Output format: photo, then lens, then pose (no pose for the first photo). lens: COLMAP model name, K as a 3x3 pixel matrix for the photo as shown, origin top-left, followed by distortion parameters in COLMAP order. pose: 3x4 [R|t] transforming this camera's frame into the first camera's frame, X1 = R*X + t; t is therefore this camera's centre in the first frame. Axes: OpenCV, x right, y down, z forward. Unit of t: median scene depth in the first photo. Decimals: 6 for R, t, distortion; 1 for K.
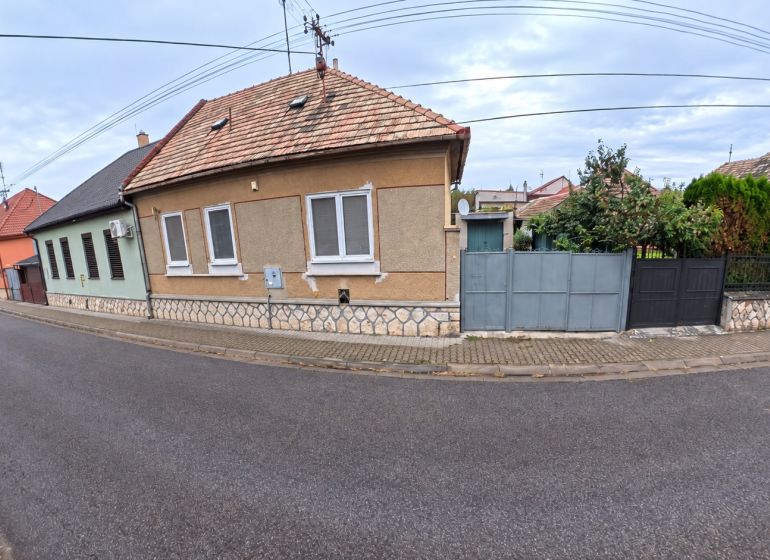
lens RADIAL K [[396.4, 0, 385.0], [0, 396.4, 280.0], [0, 0, 1]] dist [-0.000280, 0.000055]
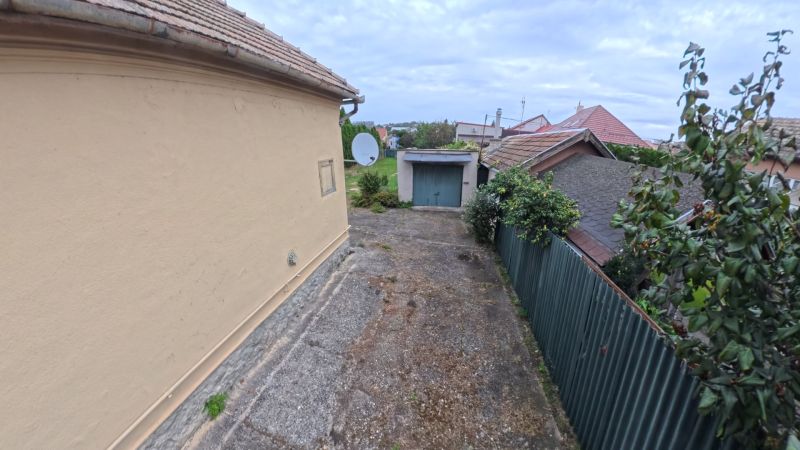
lens RADIAL K [[319.1, 0, 400.0], [0, 319.1, 225.0], [0, 0, 1]] dist [0.000101, -0.000008]
pose [[0.997777, 0.054382, 0.038509, 0.176386], [-0.057844, 0.993759, 0.095379, -0.094884], [-0.033082, -0.097394, 0.994696, 0.448671]]
